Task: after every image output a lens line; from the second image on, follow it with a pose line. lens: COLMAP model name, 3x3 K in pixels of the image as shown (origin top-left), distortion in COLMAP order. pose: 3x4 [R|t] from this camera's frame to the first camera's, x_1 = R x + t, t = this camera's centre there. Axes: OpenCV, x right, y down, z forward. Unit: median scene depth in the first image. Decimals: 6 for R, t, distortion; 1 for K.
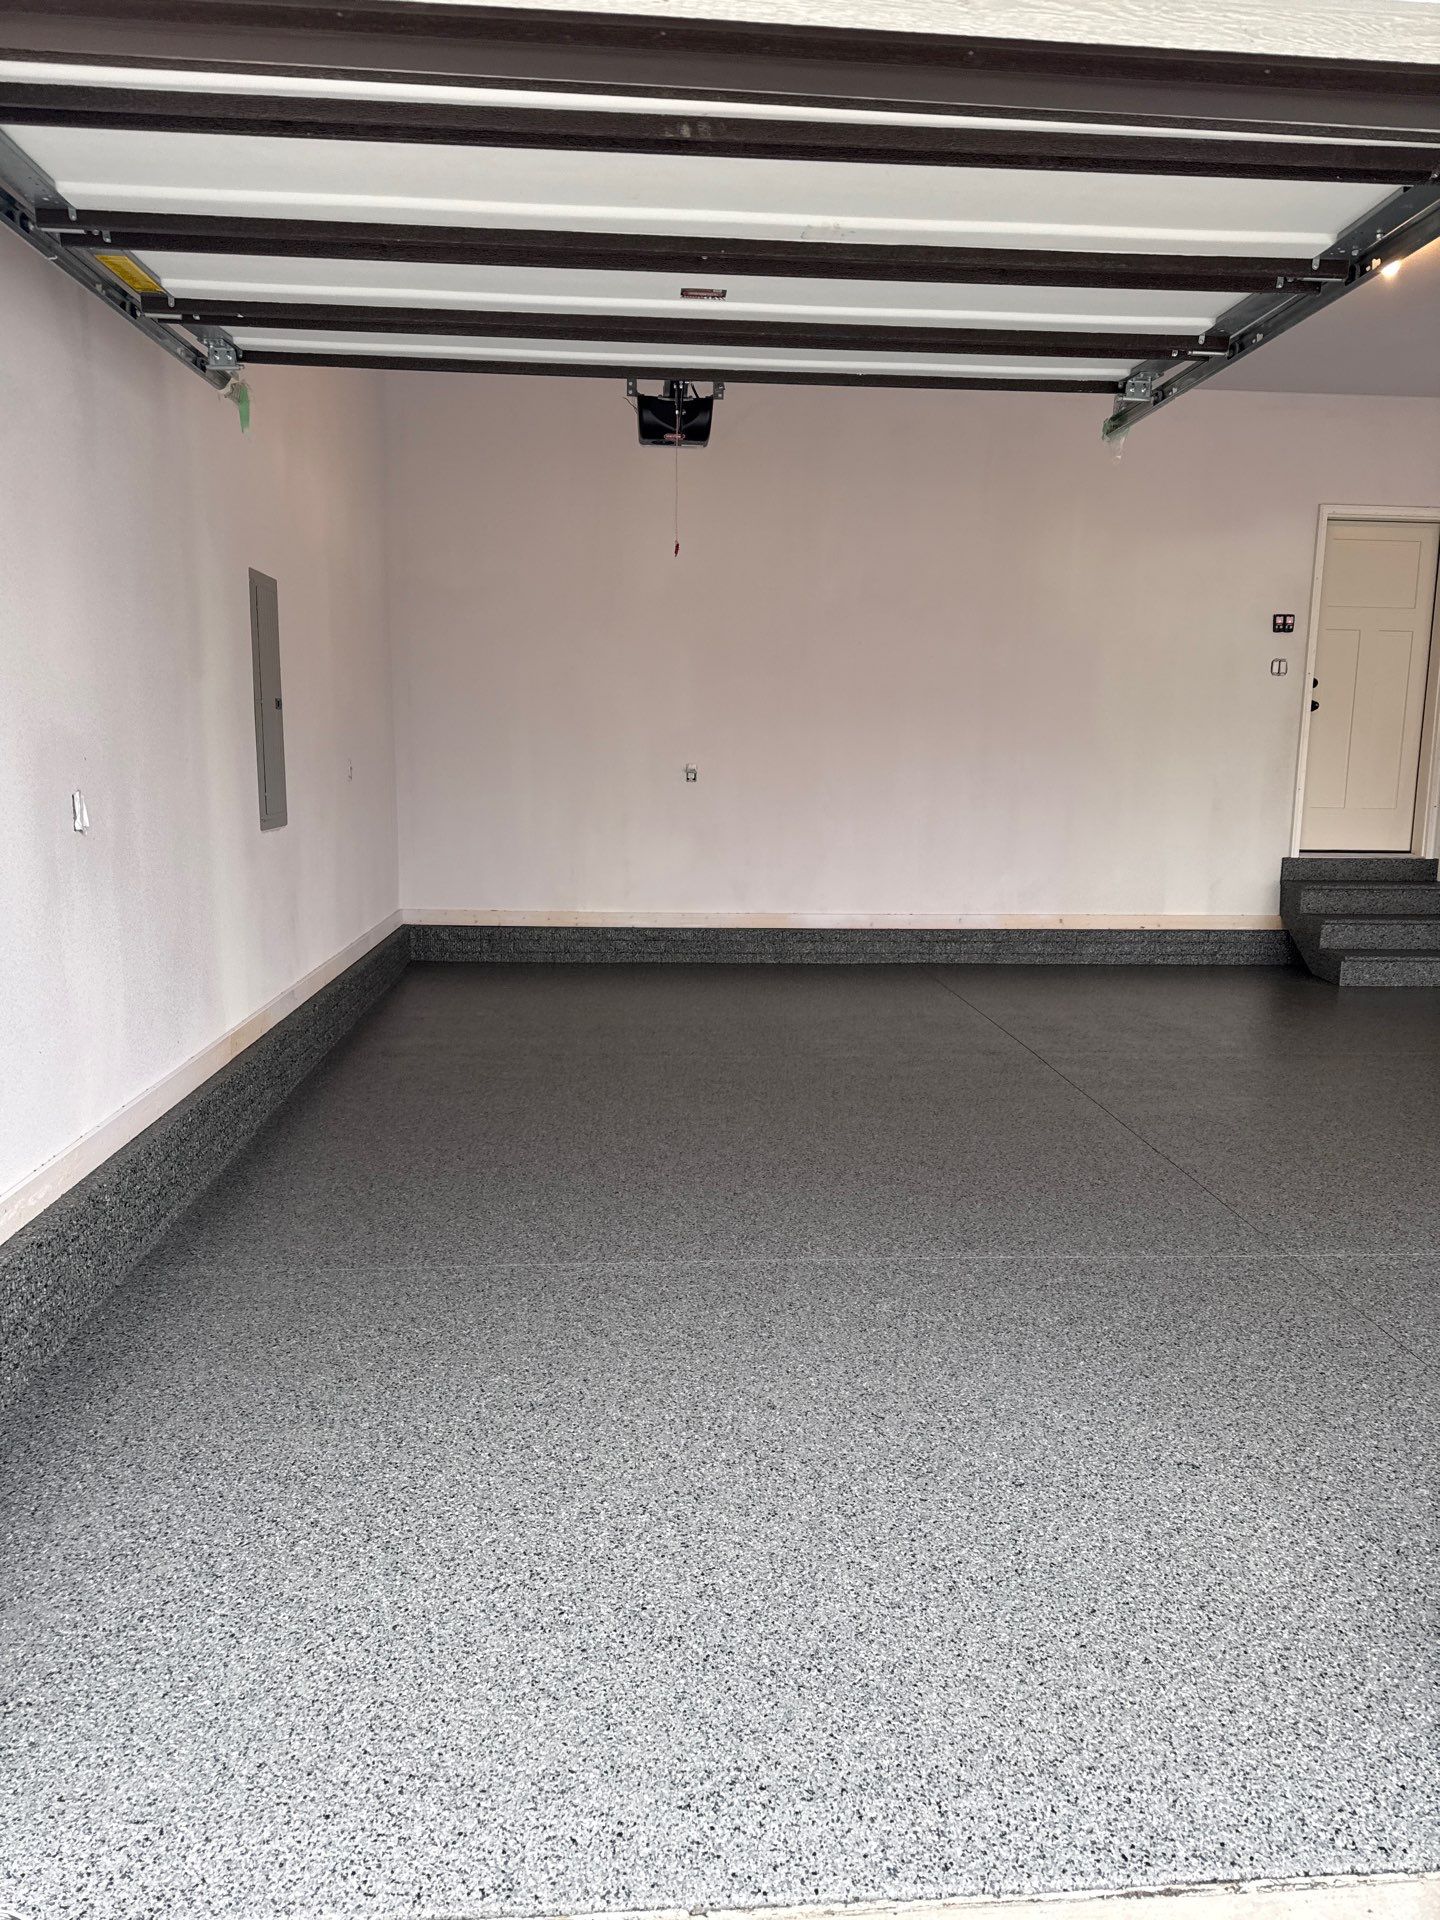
lens RADIAL K [[1350.4, 0, 709.1], [0, 1350.4, 956.1], [0, 0, 1]] dist [0.113720, -0.158786]
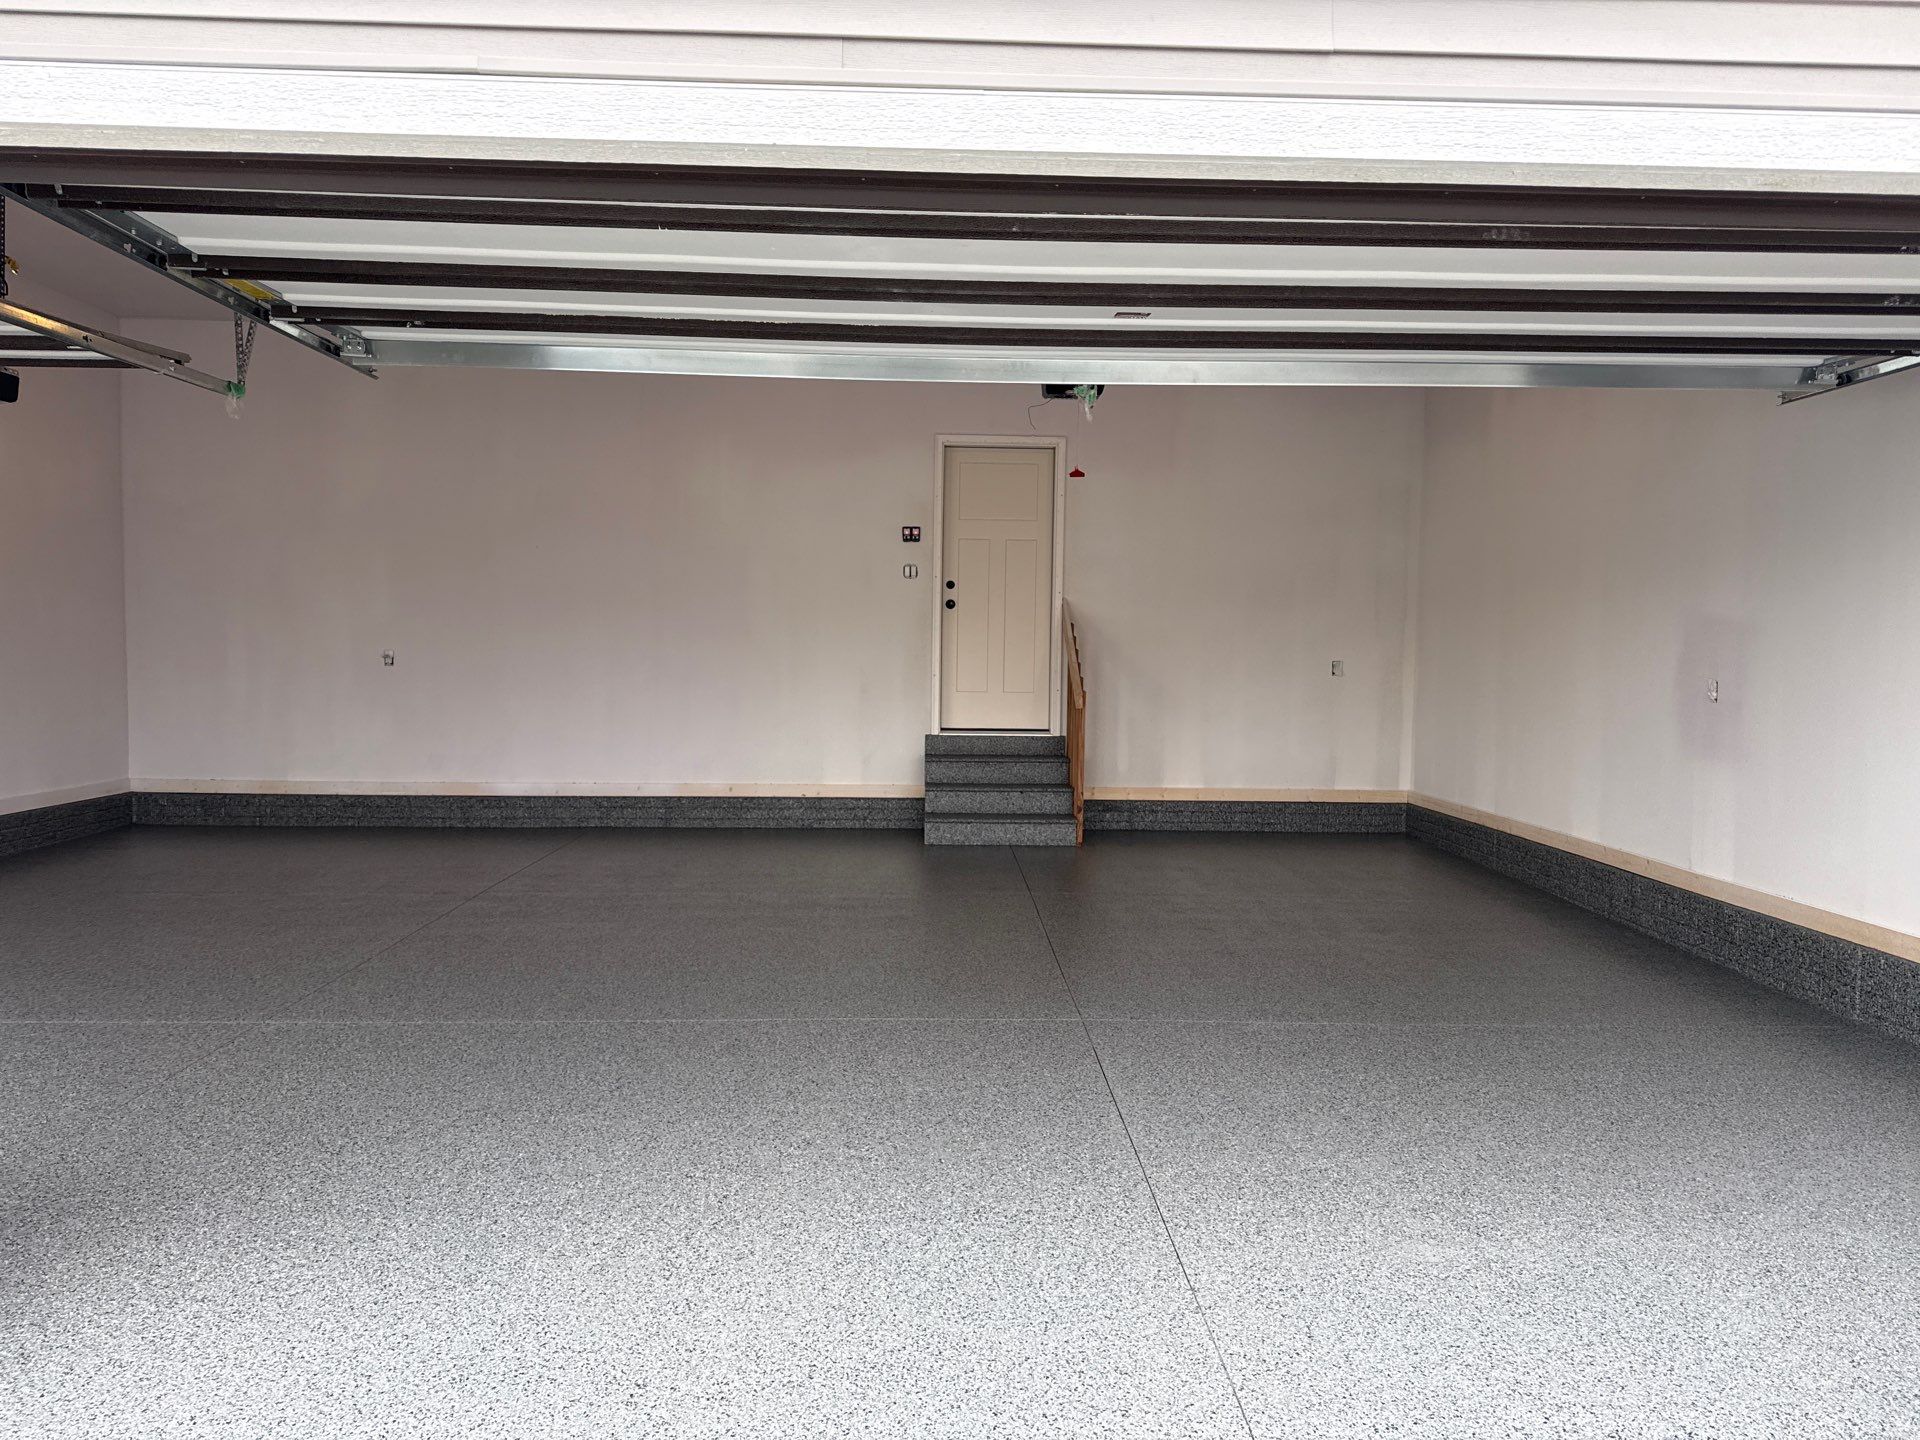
lens RADIAL K [[1350.4, 0, 966.4], [0, 1350.4, 715.2], [0, 0, 1]] dist [0.113720, -0.158786]
pose [[0.999140, -0.000890, -0.041463, 0.513713], [-0.003381, 0.994694, -0.102821, 0.028791], [0.041335, 0.102873, 0.993835, -0.124375]]
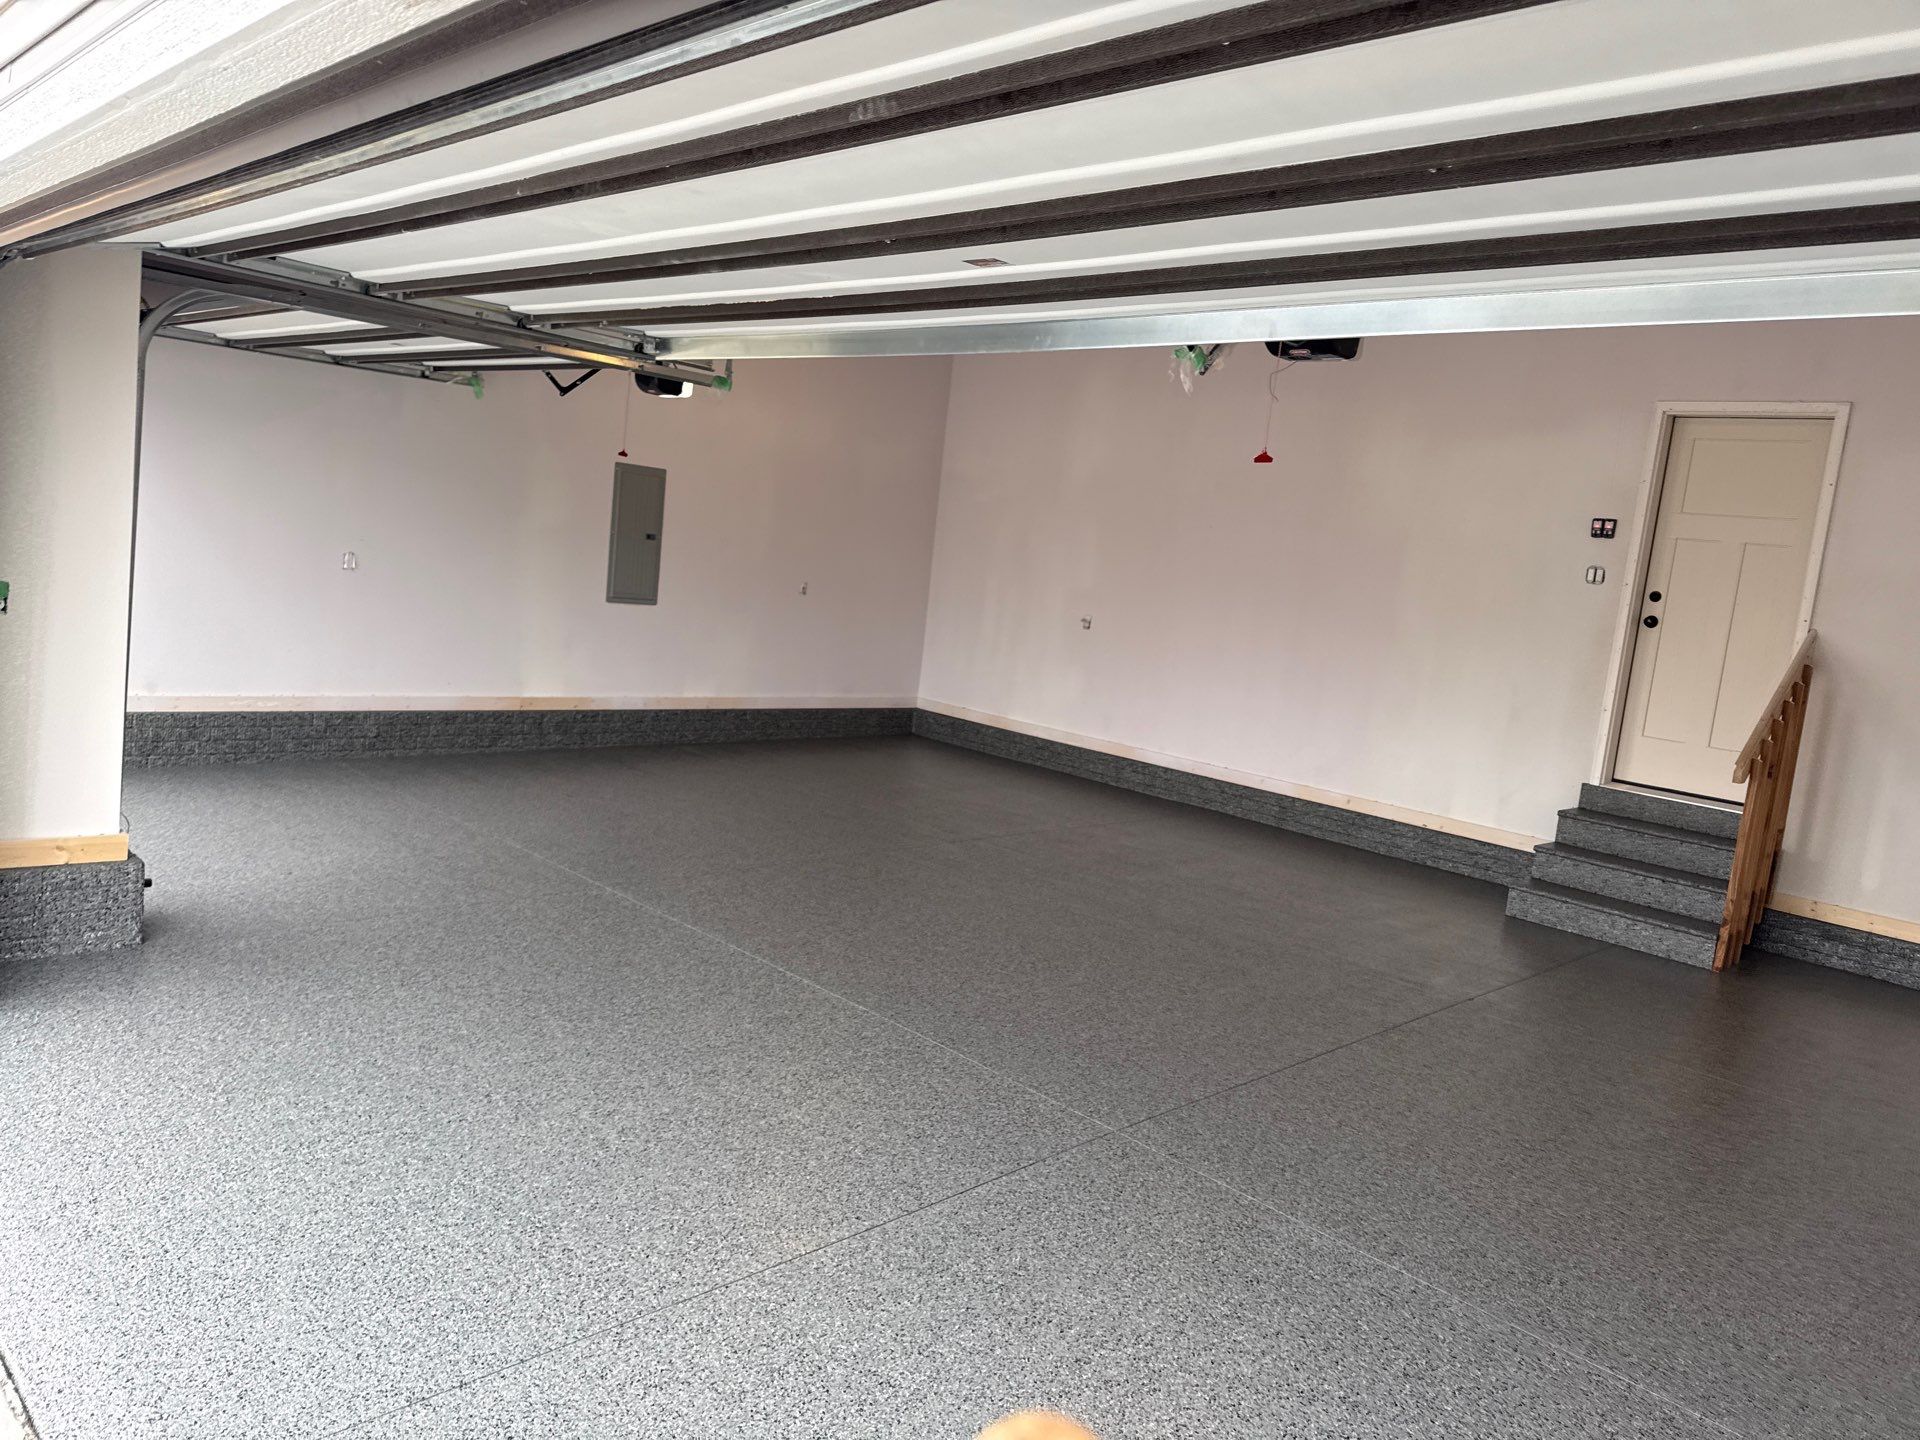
lens RADIAL K [[1350.4, 0, 966.4], [0, 1350.4, 715.2], [0, 0, 1]] dist [0.113720, -0.158786]
pose [[0.648232, 0.147364, -0.747046, 0.848428], [-0.212122, 0.977204, 0.008702, -0.038102], [0.731299, 0.152824, 0.664715, 0.098792]]
